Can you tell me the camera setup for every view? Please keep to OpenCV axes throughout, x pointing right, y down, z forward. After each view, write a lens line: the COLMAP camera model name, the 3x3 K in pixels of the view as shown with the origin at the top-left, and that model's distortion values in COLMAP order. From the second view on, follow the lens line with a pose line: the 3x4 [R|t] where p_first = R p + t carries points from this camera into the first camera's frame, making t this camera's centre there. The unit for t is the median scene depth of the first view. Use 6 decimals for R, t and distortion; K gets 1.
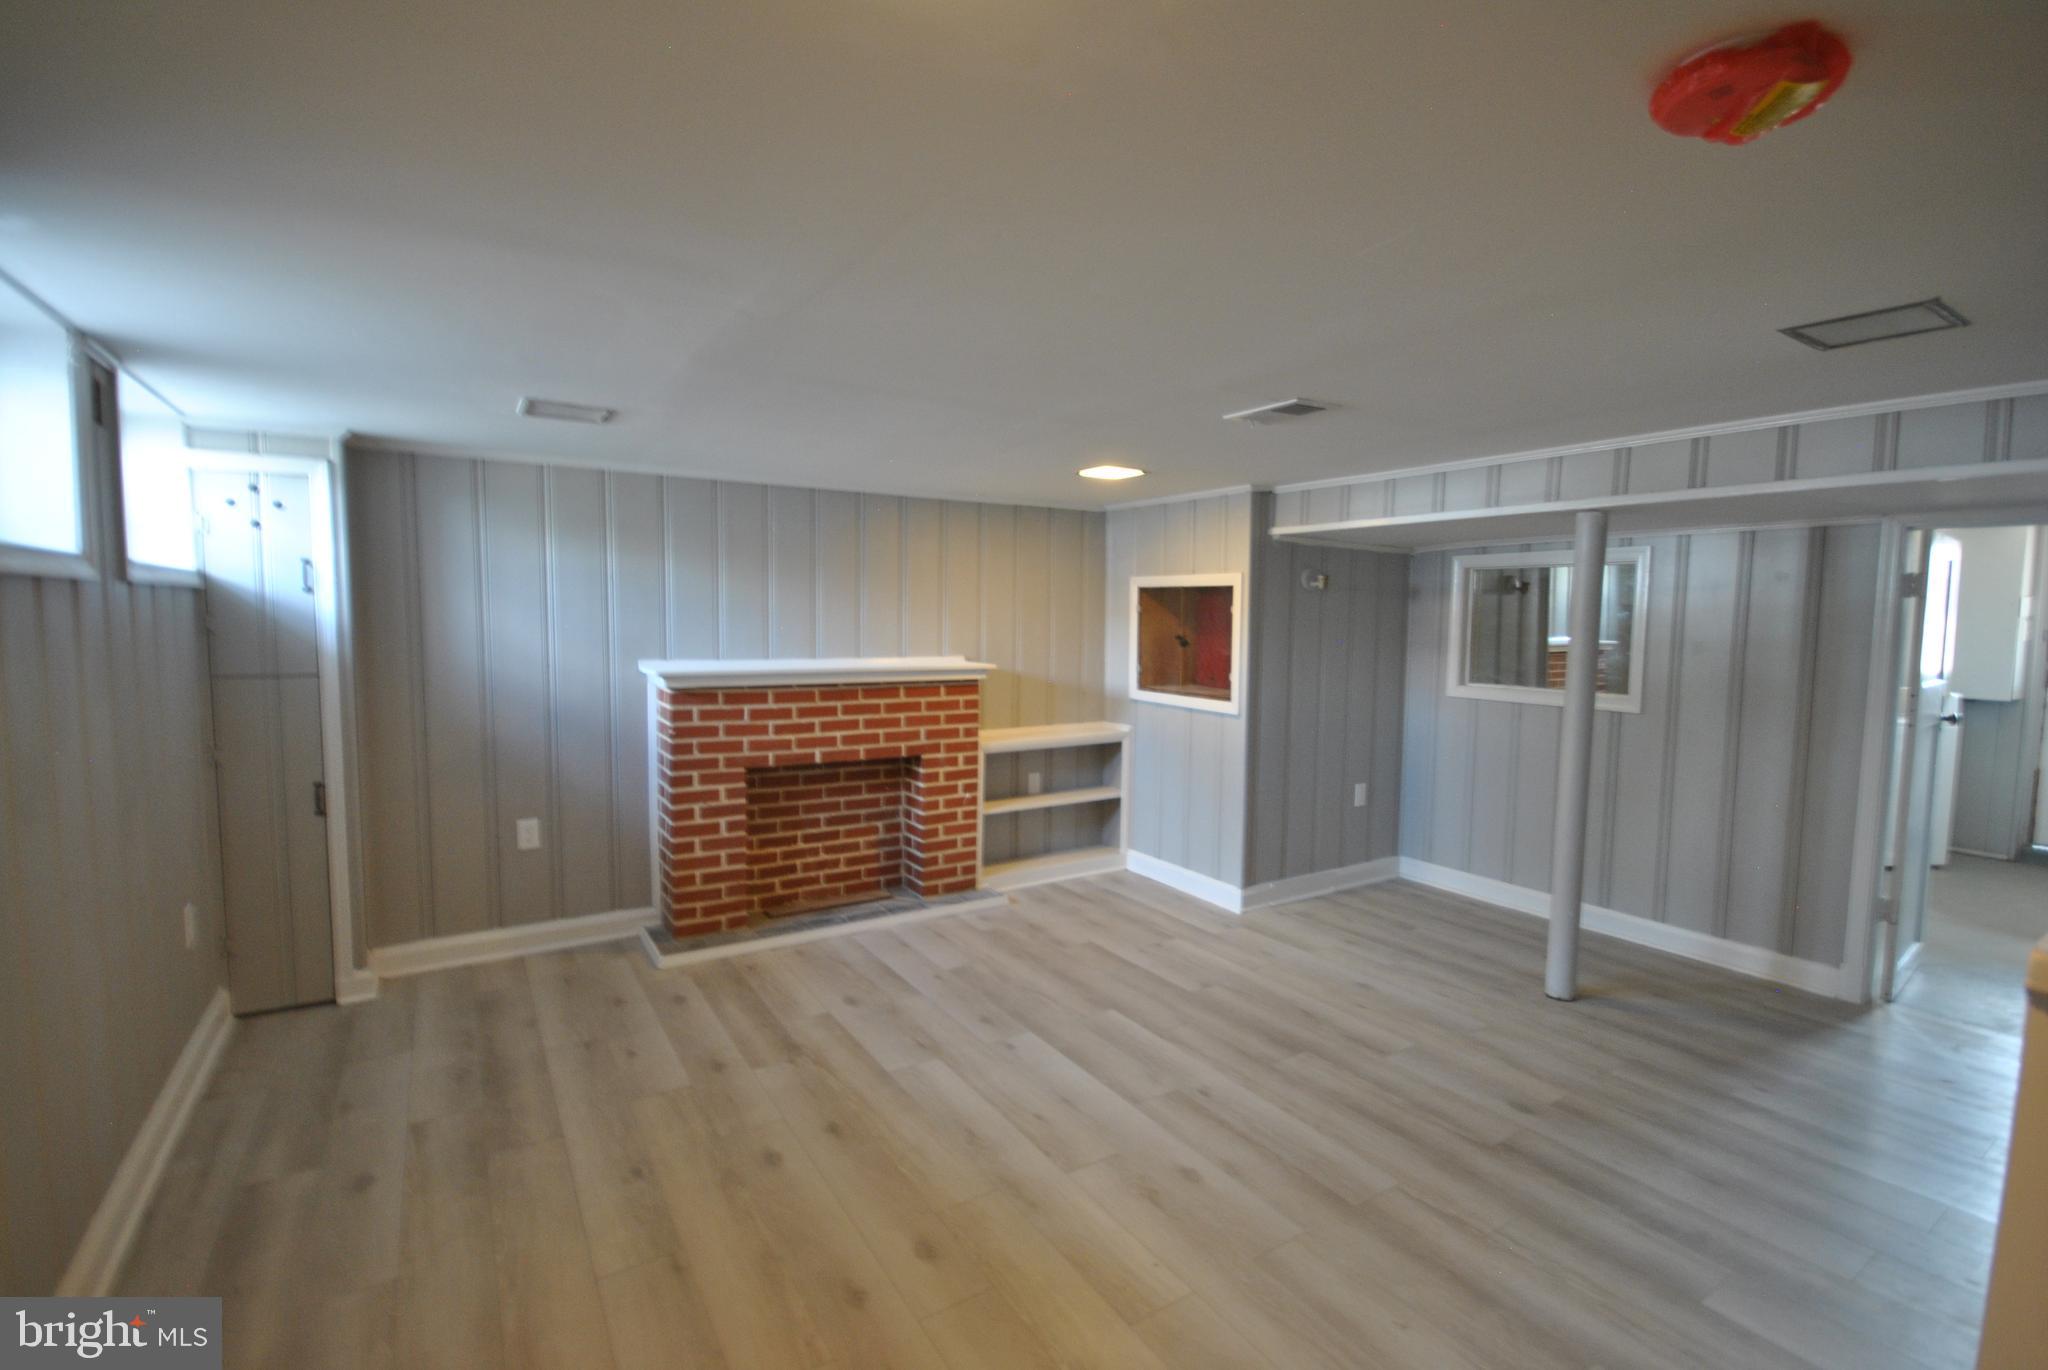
lens RADIAL K [[919.8, 0, 1032.5], [0, 919.8, 684.1], [0, 0, 1]] dist [-0.006152, -0.004595]
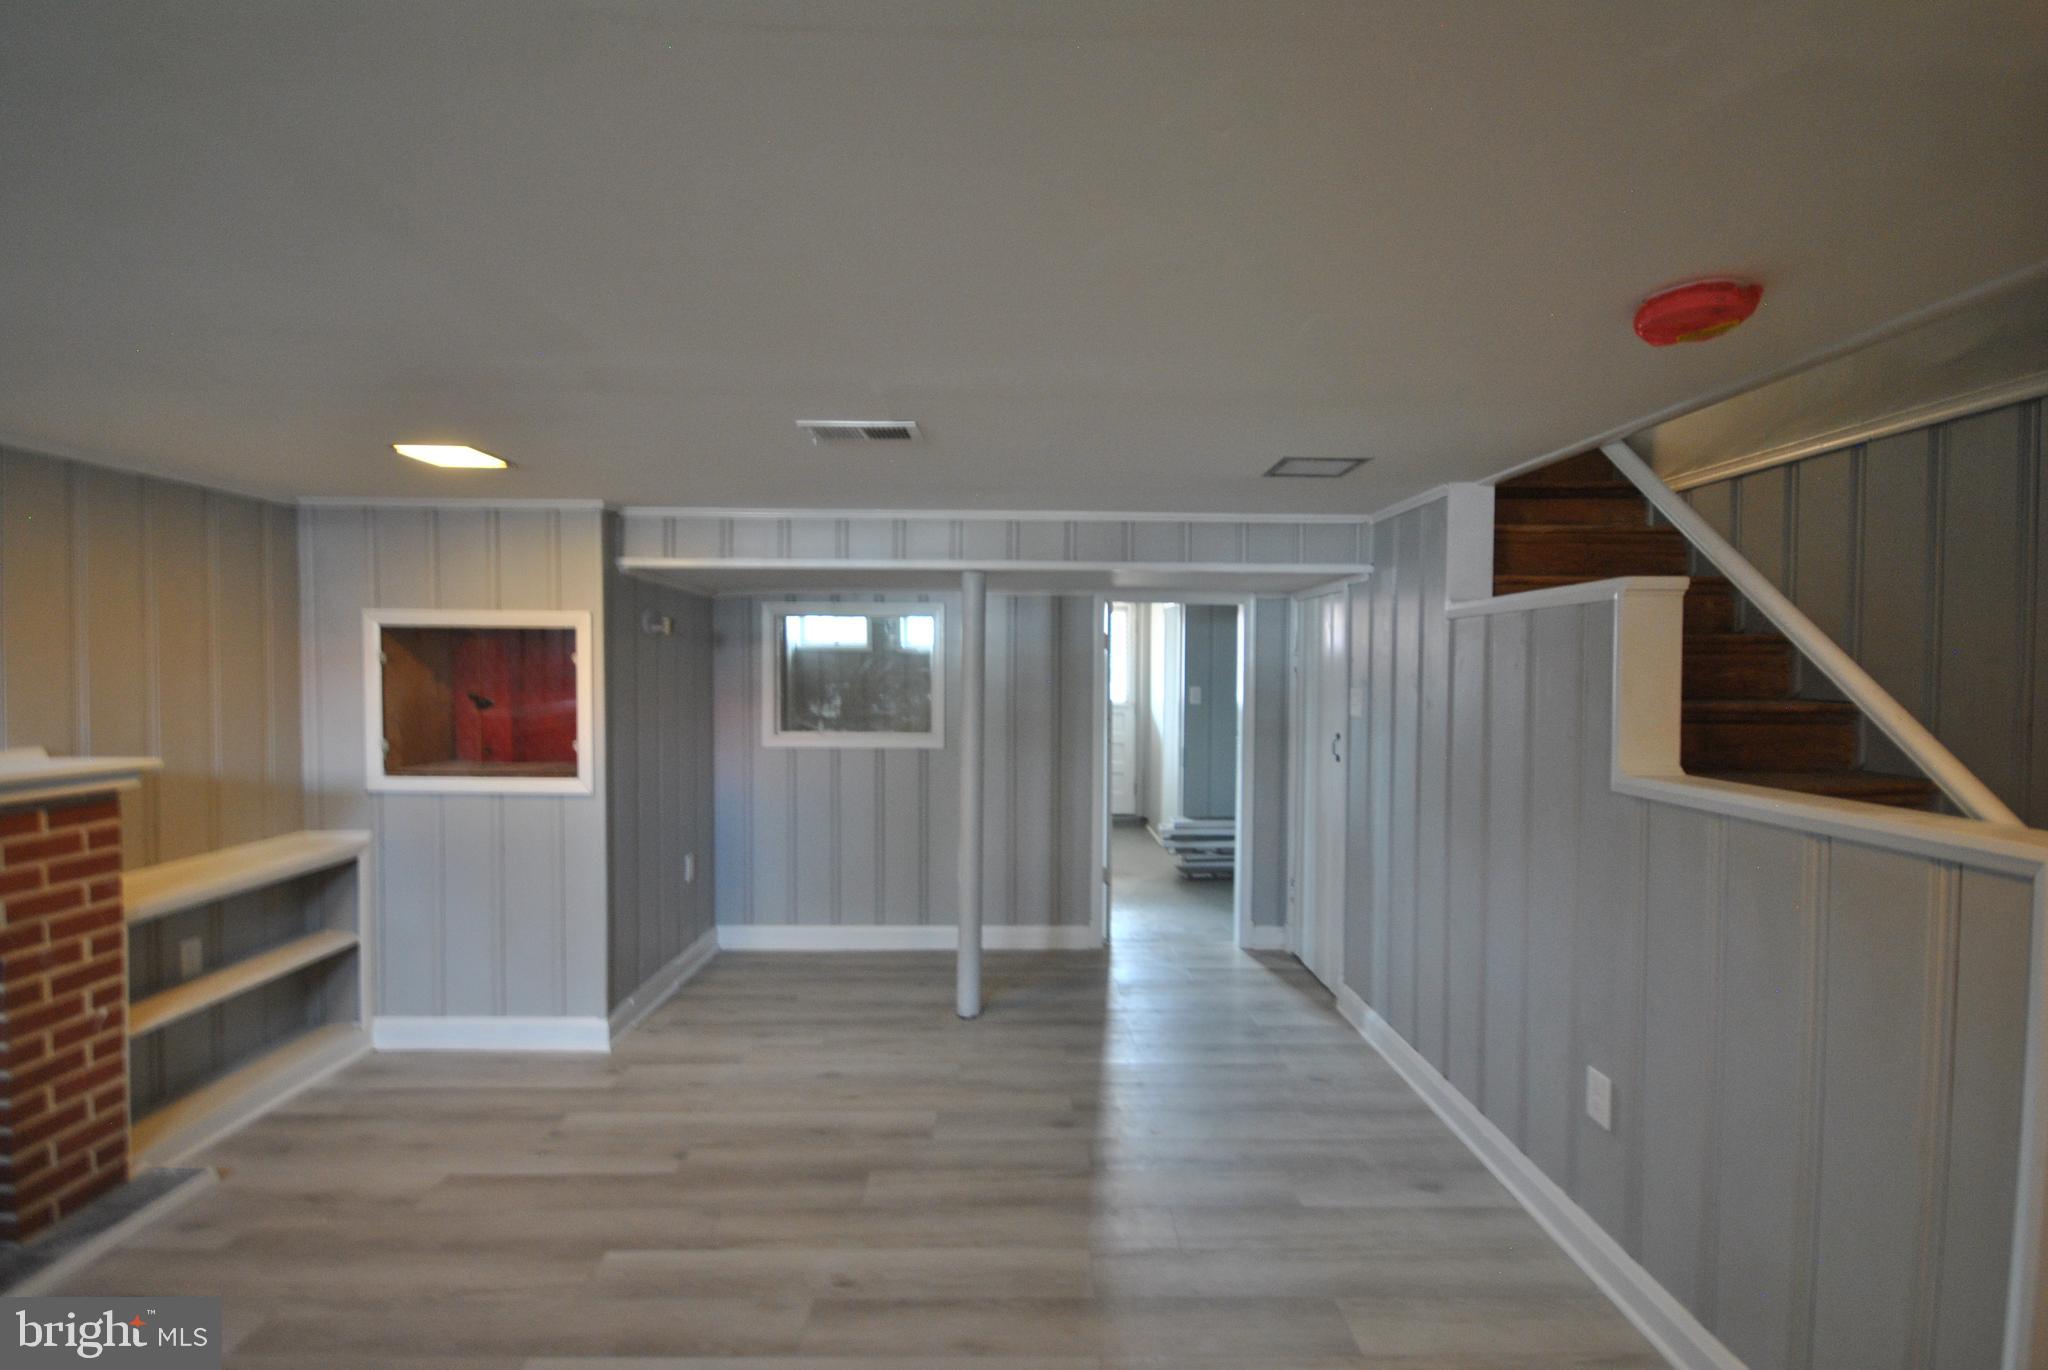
lens RADIAL K [[919.8, 0, 1035.4], [0, 919.8, 681.3], [0, 0, 1]] dist [-0.006152, -0.004595]
pose [[0.519660, -0.022974, 0.854064, -0.240254], [0.066220, 0.997714, -0.013453, -0.026195], [-0.851803, 0.063547, 0.519993, 0.272104]]
